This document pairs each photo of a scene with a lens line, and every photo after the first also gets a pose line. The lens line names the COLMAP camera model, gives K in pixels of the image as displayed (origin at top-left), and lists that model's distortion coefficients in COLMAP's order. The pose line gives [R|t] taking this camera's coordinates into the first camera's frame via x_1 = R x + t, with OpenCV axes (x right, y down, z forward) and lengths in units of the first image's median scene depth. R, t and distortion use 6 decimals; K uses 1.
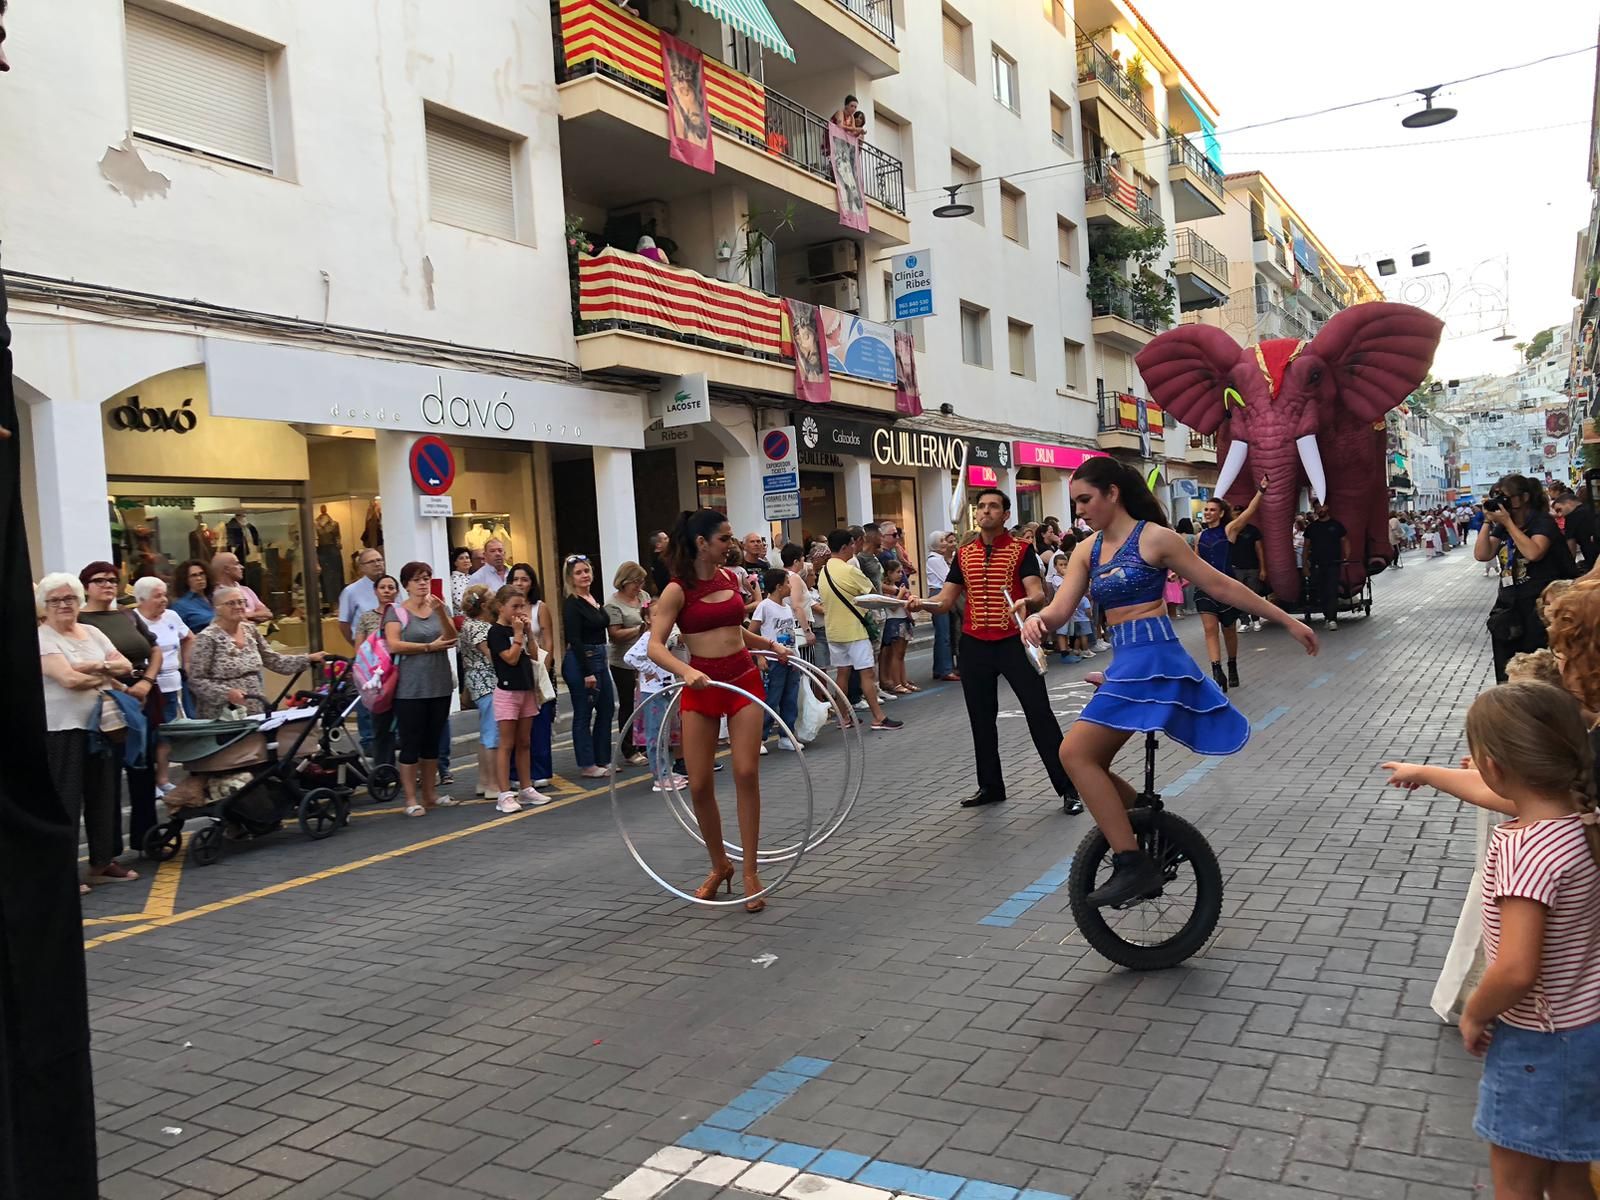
lens RADIAL K [[1302.6, 0, 787.9], [0, 1302.6, 626.0], [0, 0, 1]] dist [0.039561, -0.049812]
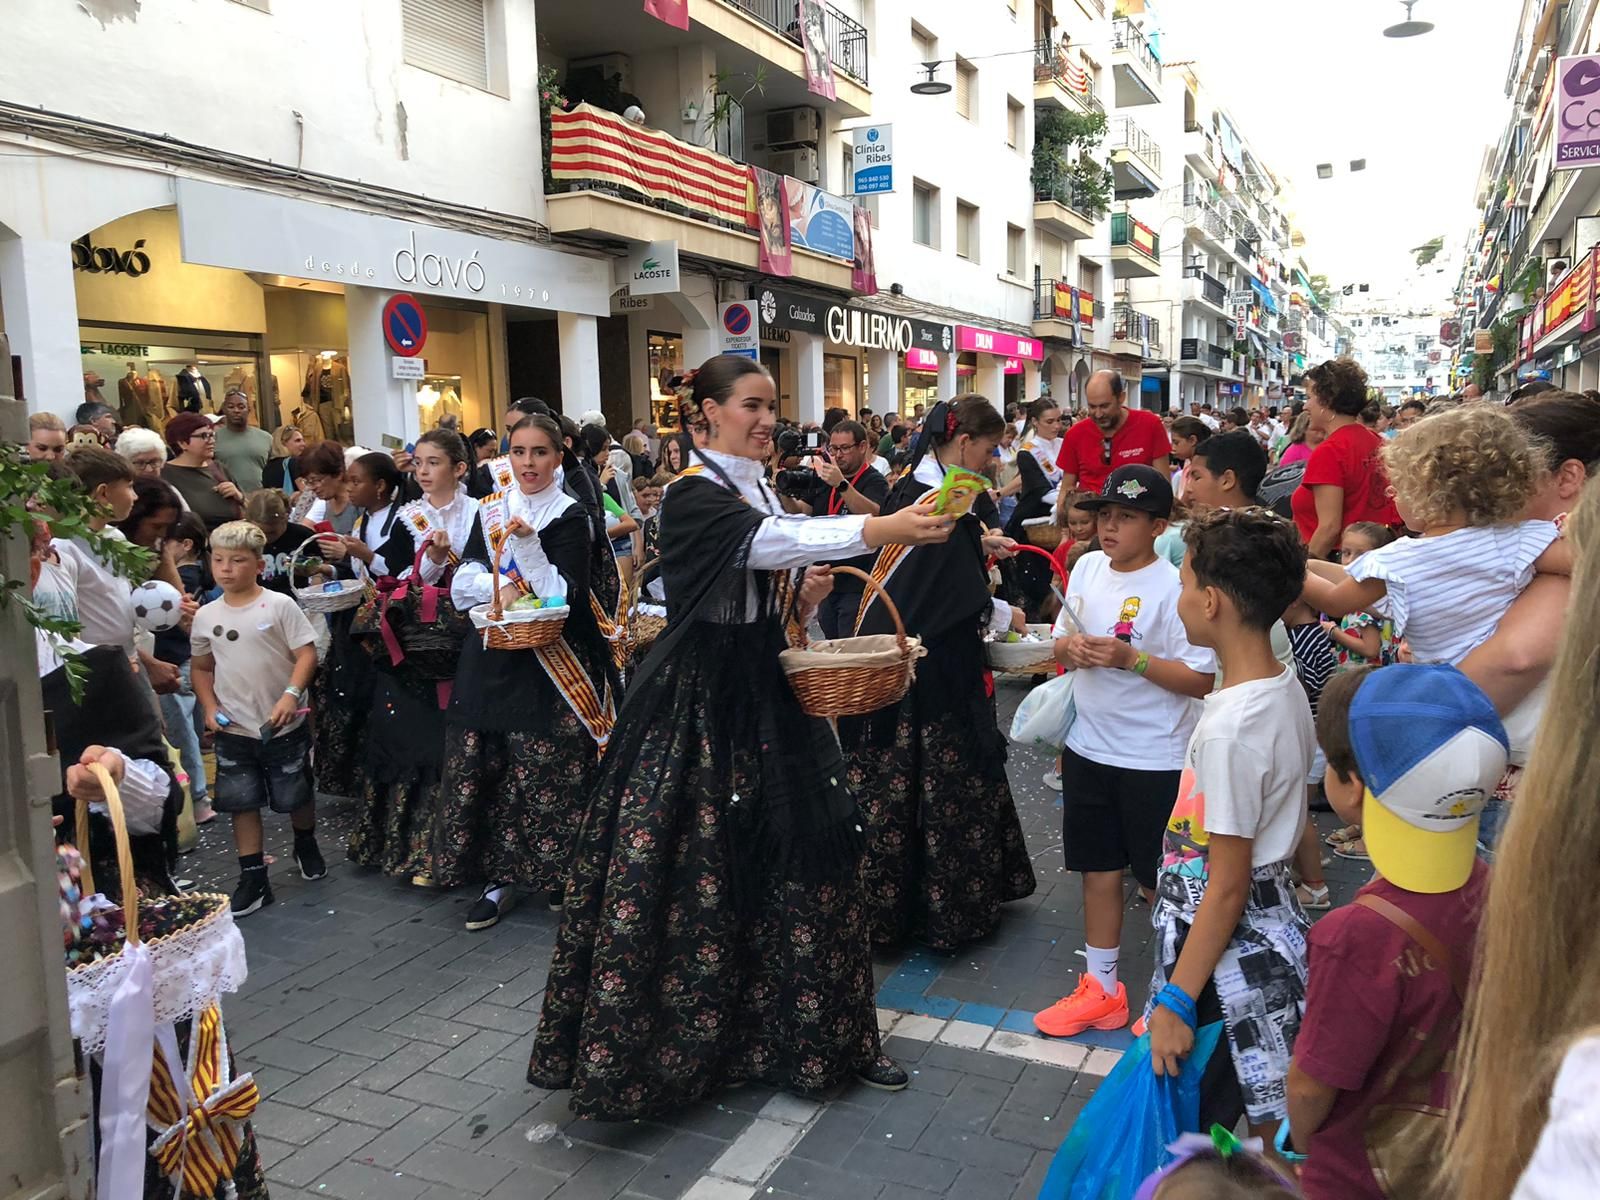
lens RADIAL K [[1310.6, 0, 802.3], [0, 1310.6, 625.1], [0, 0, 1]] dist [0.017142, -0.019076]
pose [[0.994917, 0.031704, 0.095577, -0.047628], [-0.040702, 0.994766, 0.093721, -0.003725], [-0.092105, -0.097134, 0.991000, -0.009324]]
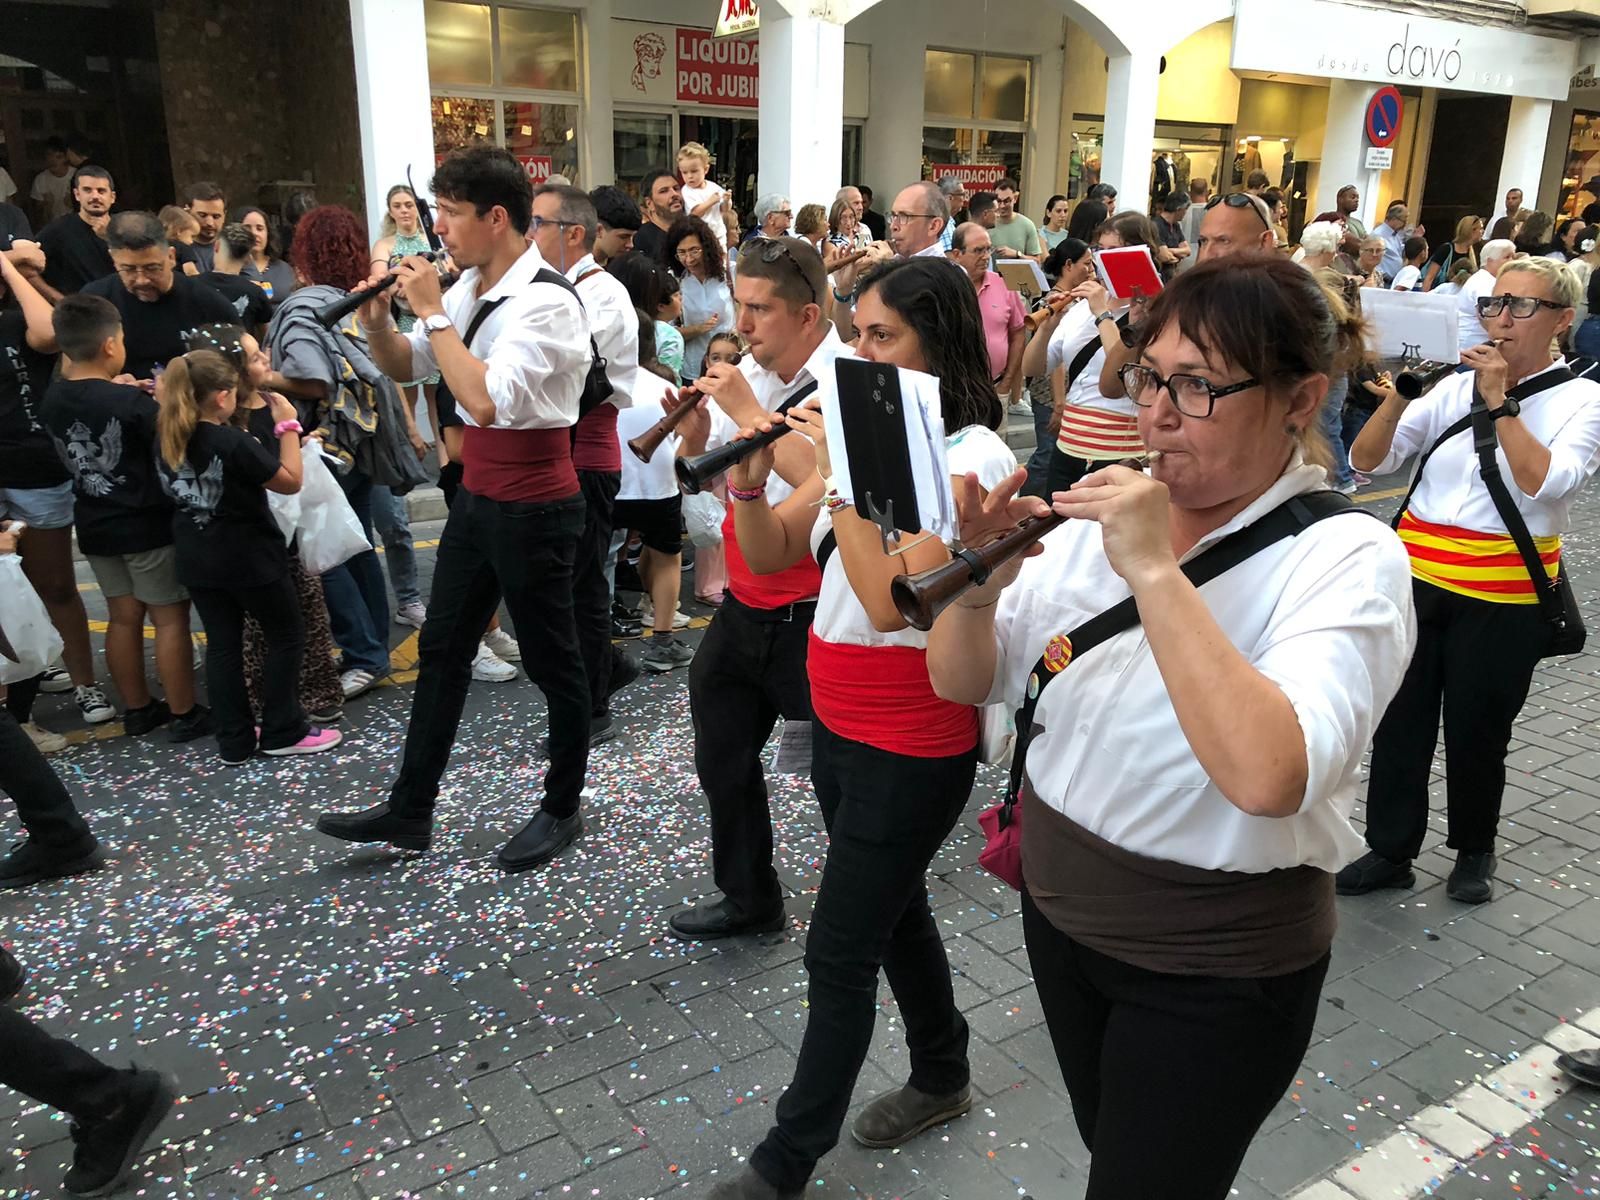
lens RADIAL K [[1302.6, 0, 787.9], [0, 1302.6, 626.0], [0, 0, 1]] dist [0.039561, -0.049812]
pose [[0.899583, 0.198855, -0.388854, -0.154795], [-0.085771, 0.953434, 0.289150, 0.001836], [0.428245, -0.226762, 0.874748, -0.155860]]
